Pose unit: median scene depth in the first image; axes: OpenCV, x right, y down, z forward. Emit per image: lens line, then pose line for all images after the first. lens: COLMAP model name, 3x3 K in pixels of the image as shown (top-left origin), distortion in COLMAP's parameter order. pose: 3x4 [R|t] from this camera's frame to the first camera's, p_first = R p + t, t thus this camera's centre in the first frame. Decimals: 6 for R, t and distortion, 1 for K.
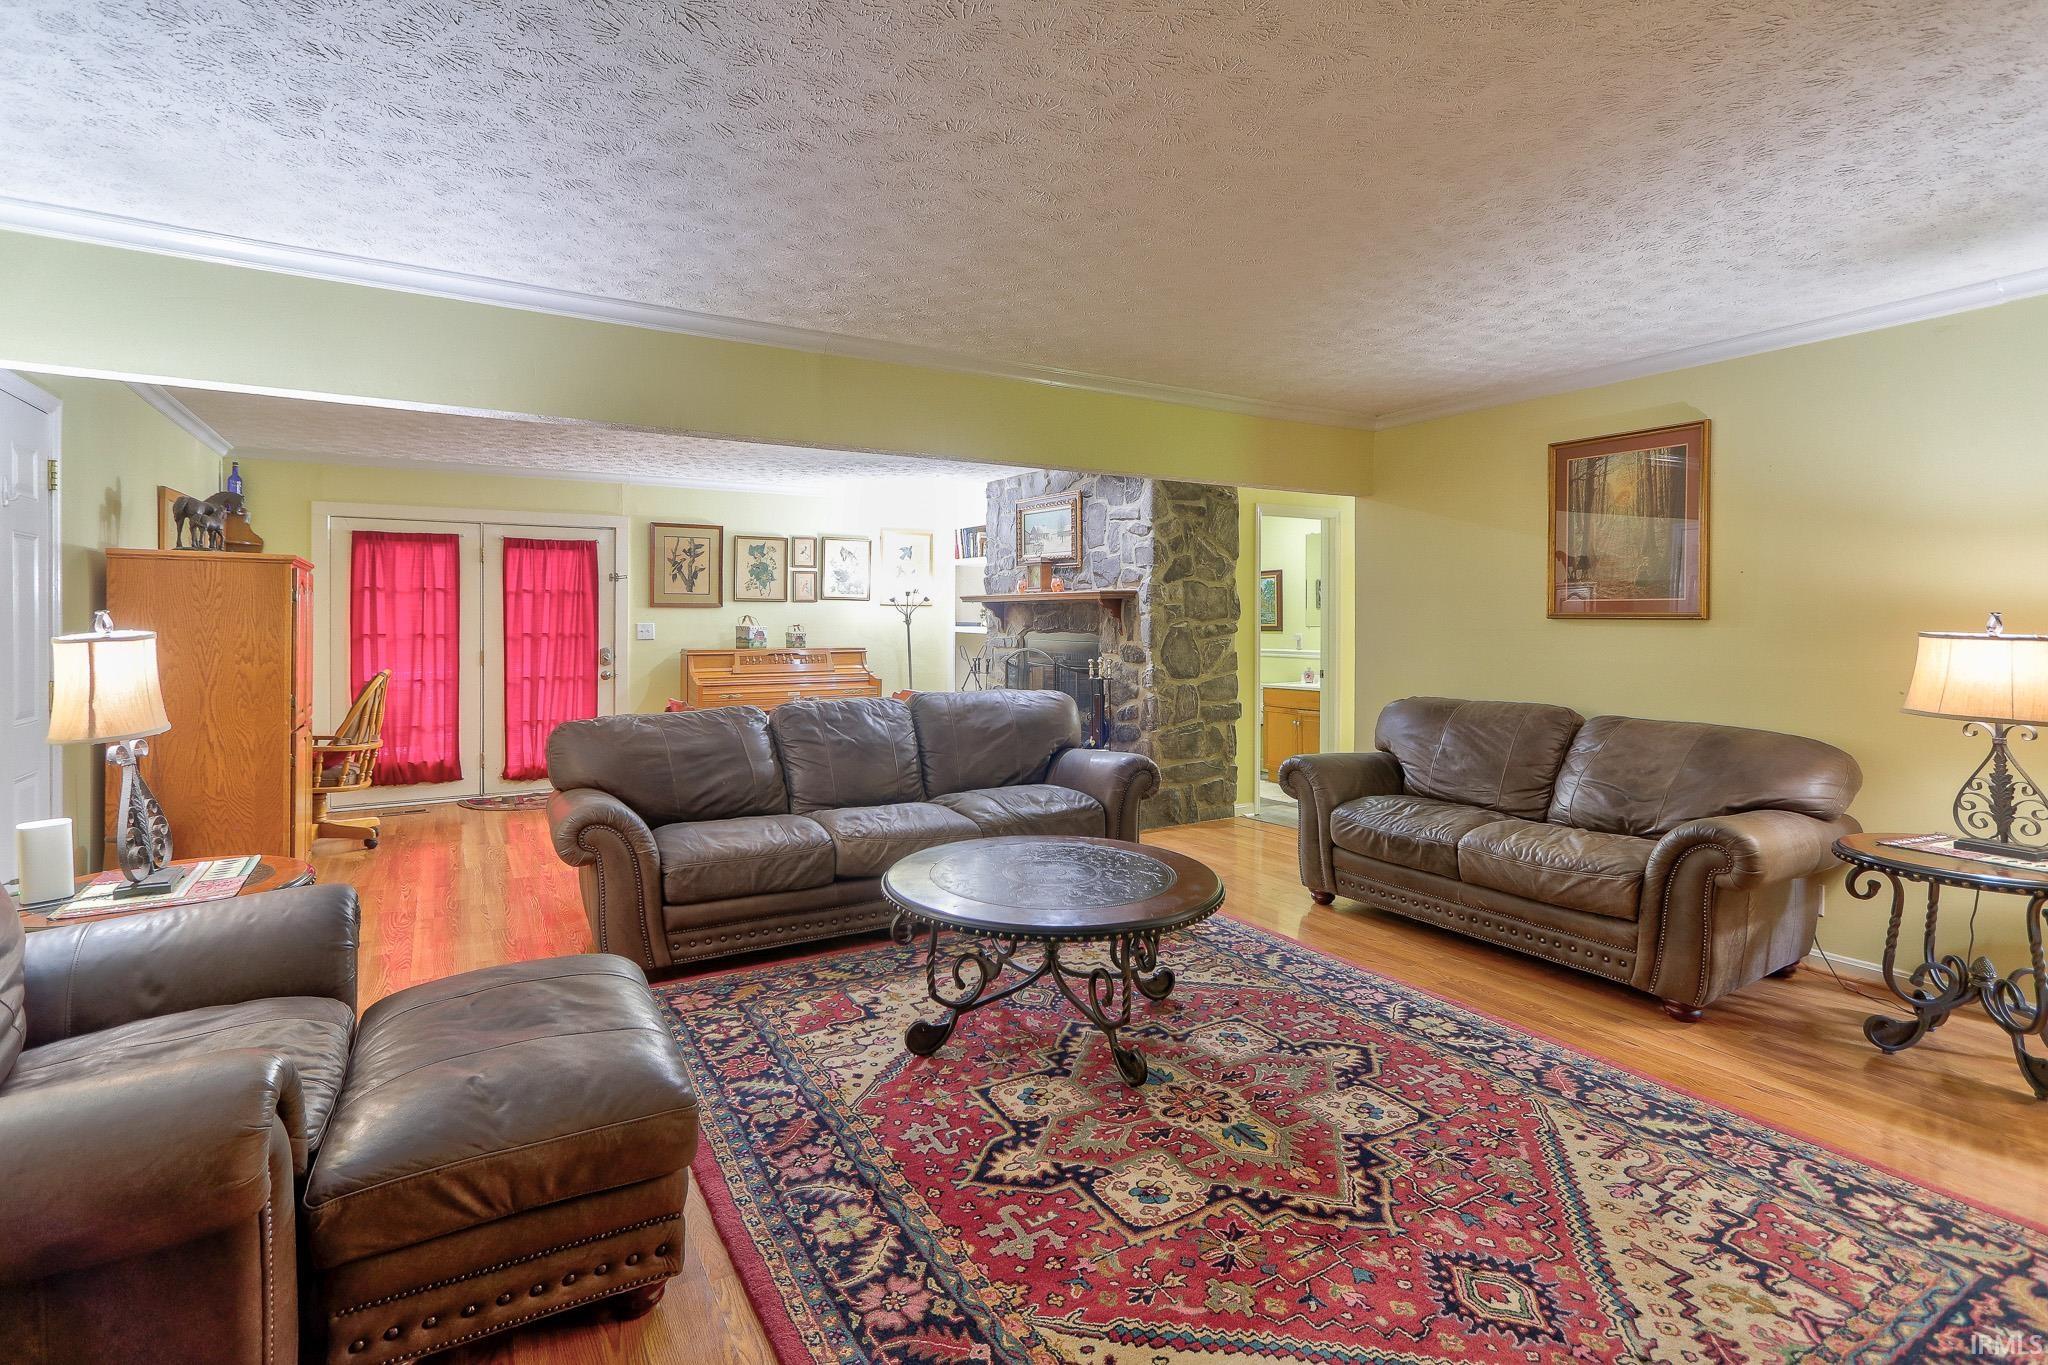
lens RADIAL K [[960.5, 0, 988.7], [0, 960.5, 626.7], [0, 0, 1]] dist [0.002126, 0.000860]
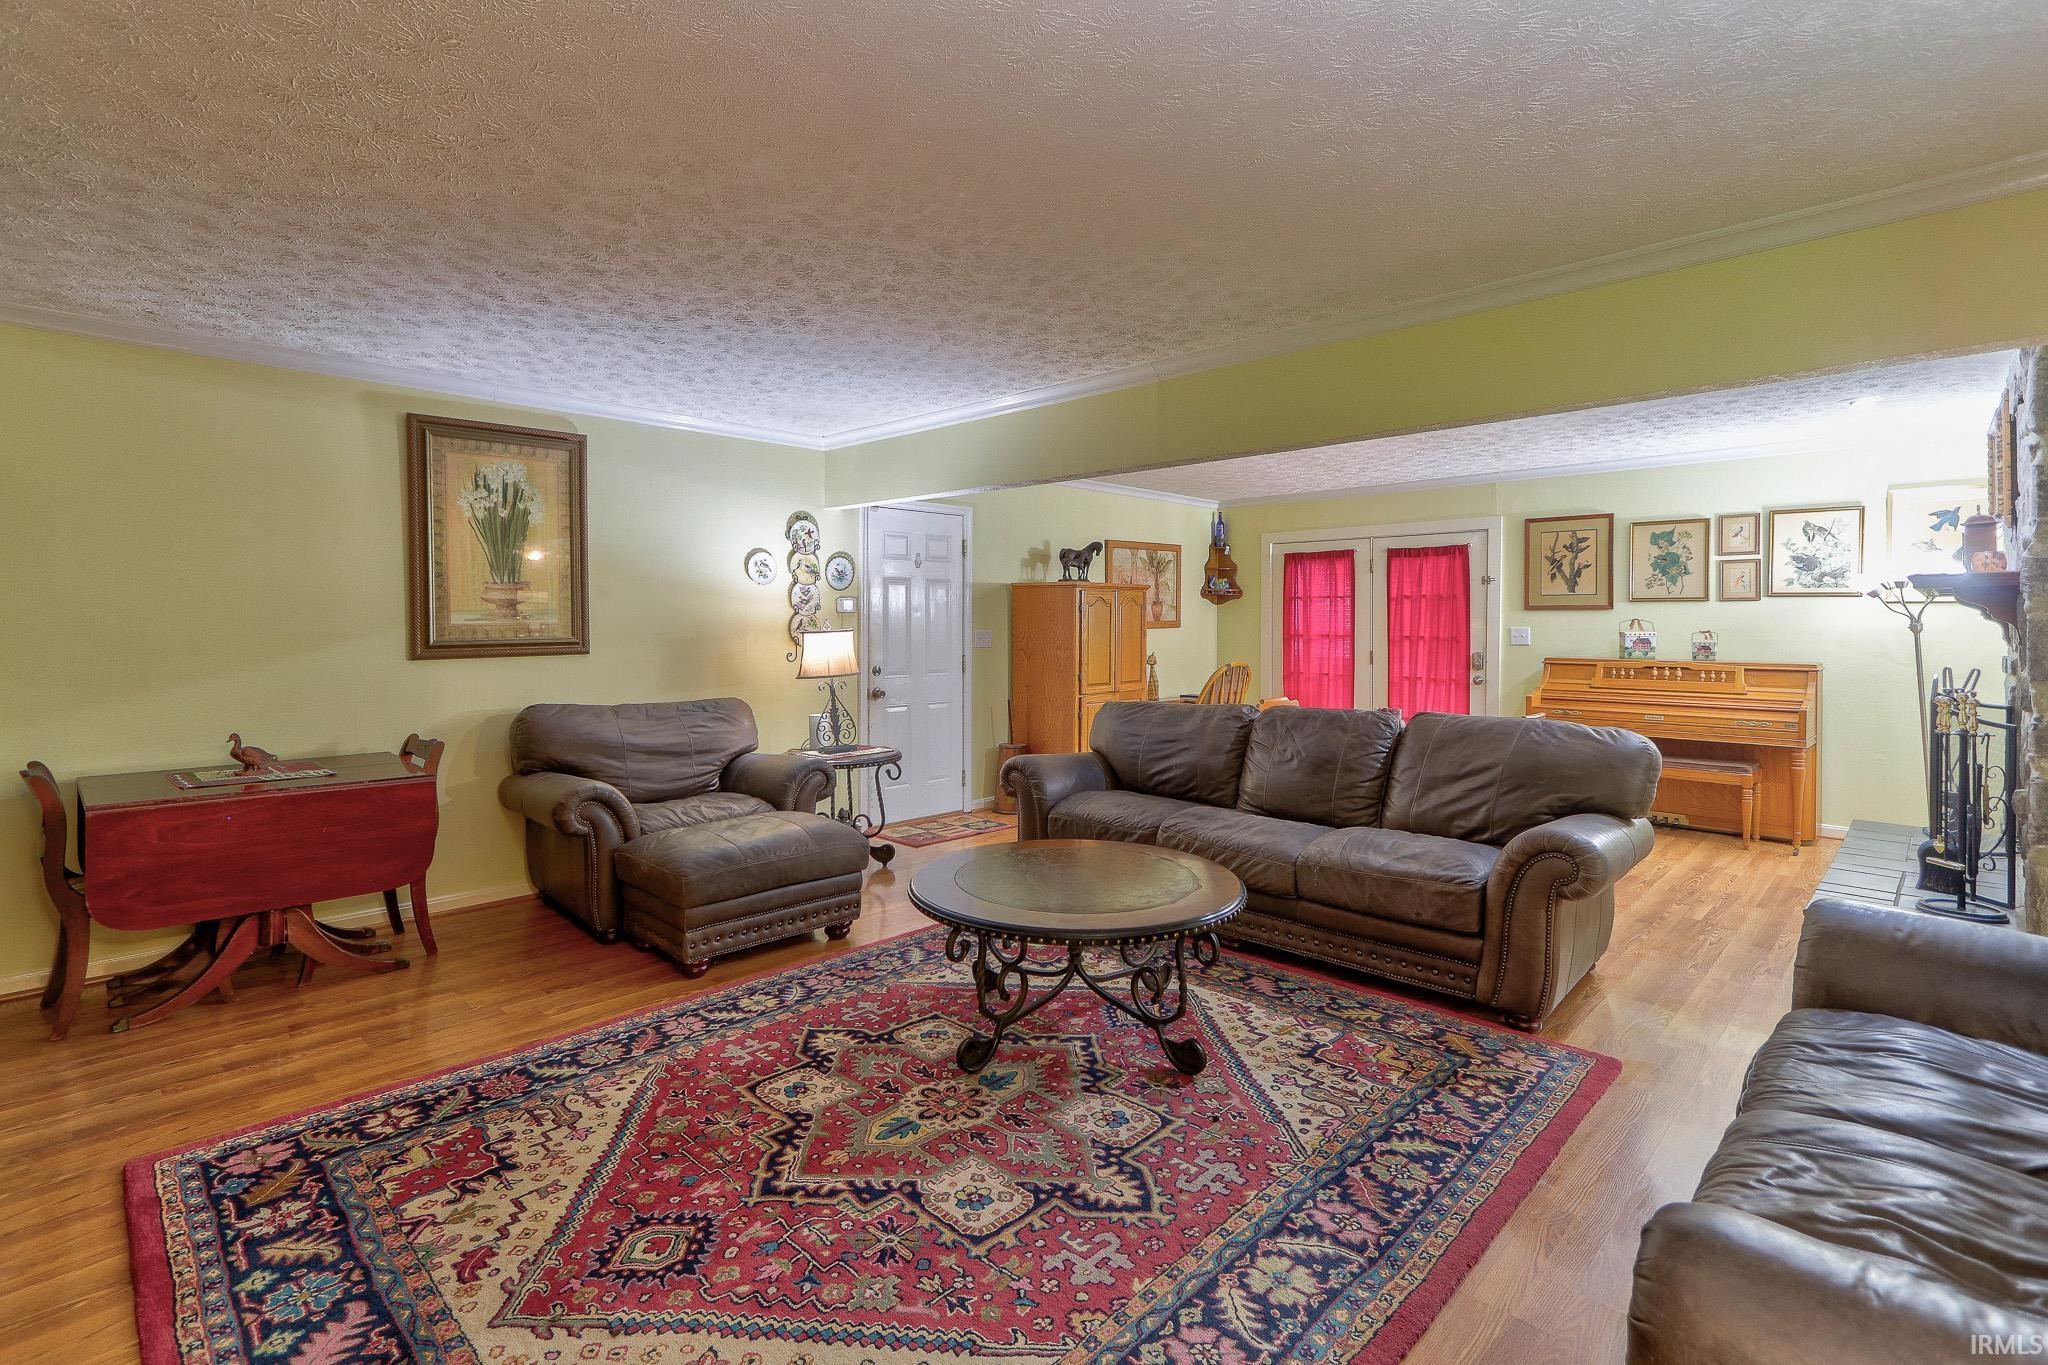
lens RADIAL K [[960.5, 0, 1000.5], [0, 960.5, 623.3], [0, 0, 1]] dist [0.002126, 0.000860]
pose [[0.258825, 0.002041, -0.965922, 1.036650], [-0.009138, 0.999958, -0.000336, -0.007259], [0.965881, 0.008914, 0.258833, 0.675069]]
